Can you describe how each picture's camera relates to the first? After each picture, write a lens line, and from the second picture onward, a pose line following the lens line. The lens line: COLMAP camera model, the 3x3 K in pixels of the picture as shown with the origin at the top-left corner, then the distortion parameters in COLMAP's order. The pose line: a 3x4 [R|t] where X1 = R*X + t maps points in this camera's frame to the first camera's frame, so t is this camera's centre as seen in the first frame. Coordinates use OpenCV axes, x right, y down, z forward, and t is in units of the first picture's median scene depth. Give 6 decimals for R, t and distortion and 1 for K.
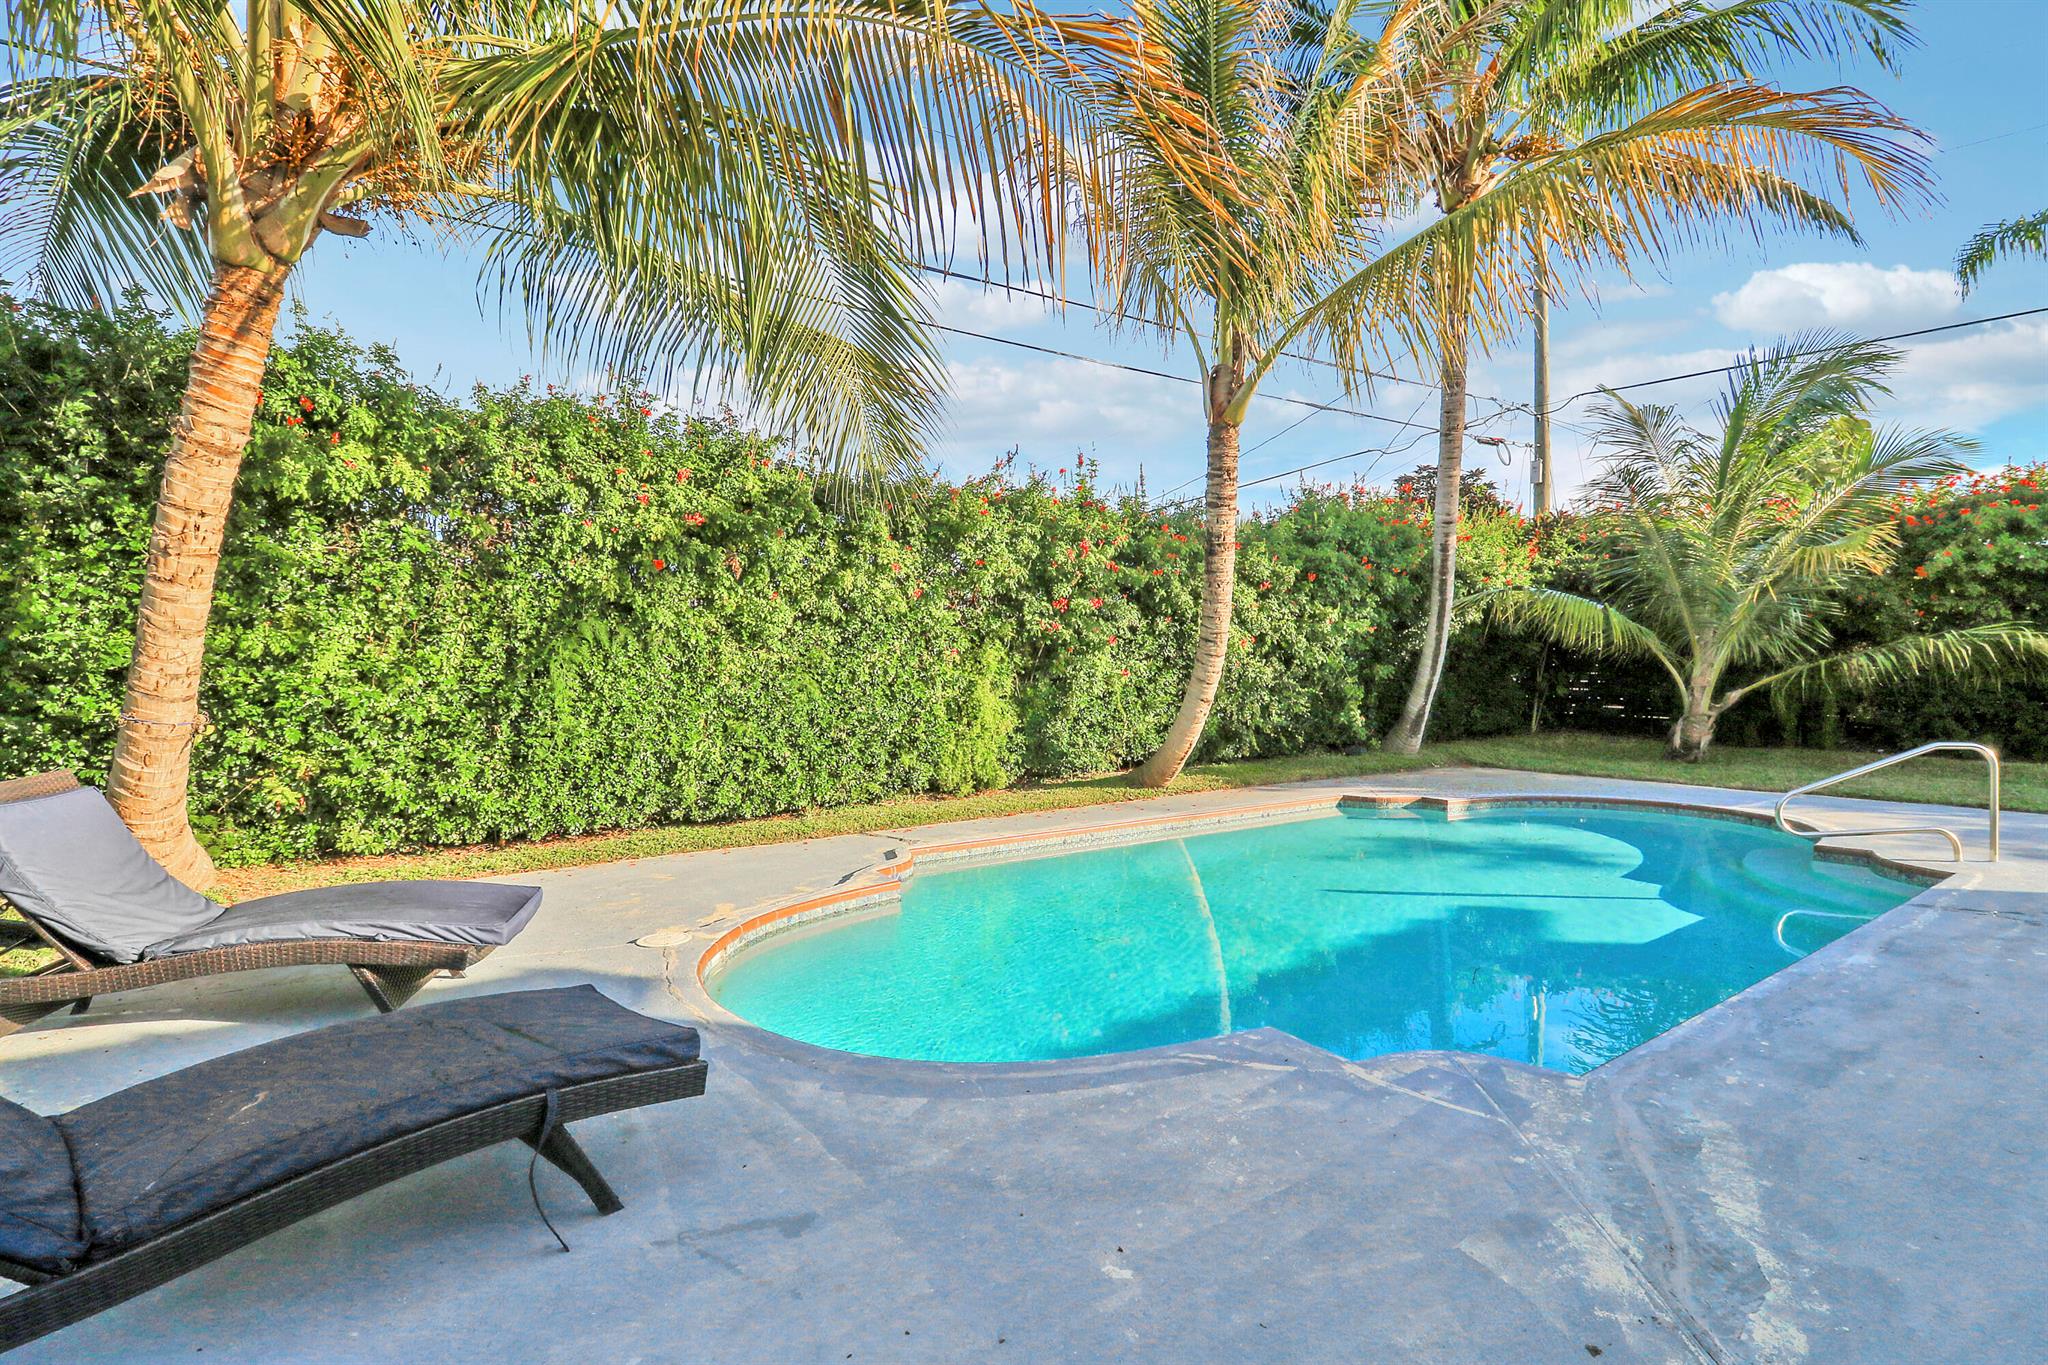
lens RADIAL K [[956.7, 0, 1035.1], [0, 956.7, 692.9], [0, 0, 1]] dist [-0.000458, -0.013546]
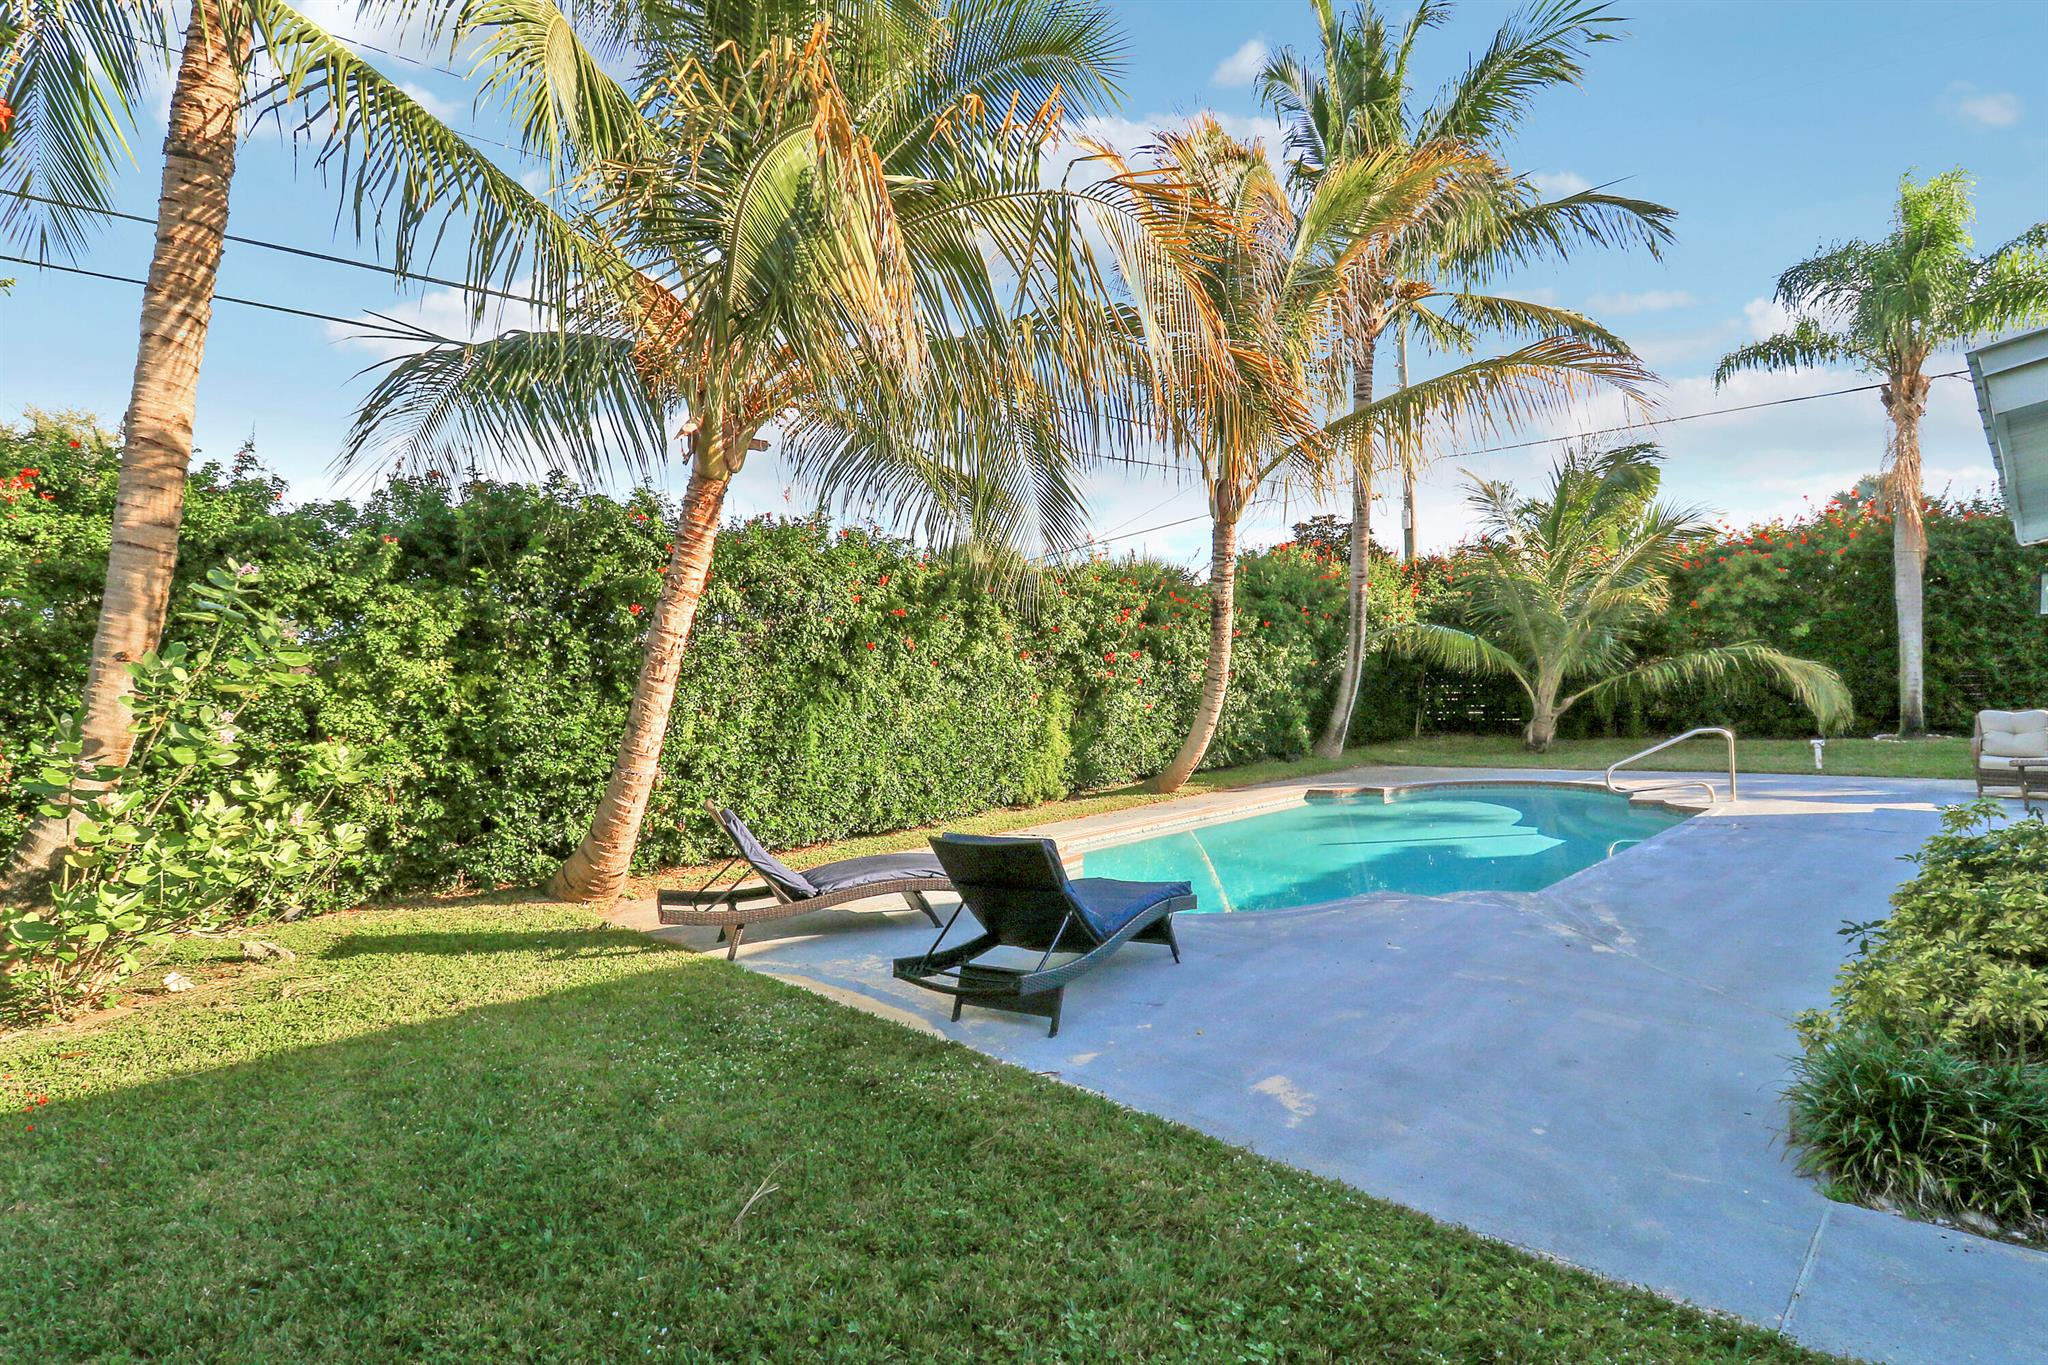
lens RADIAL K [[1015.9, 0, 1022.3], [0, 1015.9, 724.5], [0, 0, 1]] dist [-0.000360, 0.000127]
pose [[0.987412, -0.048157, 0.150662, -0.256830], [0.047203, 0.998836, 0.009908, -0.015541], [-0.150963, -0.002672, 0.988536, -0.312906]]
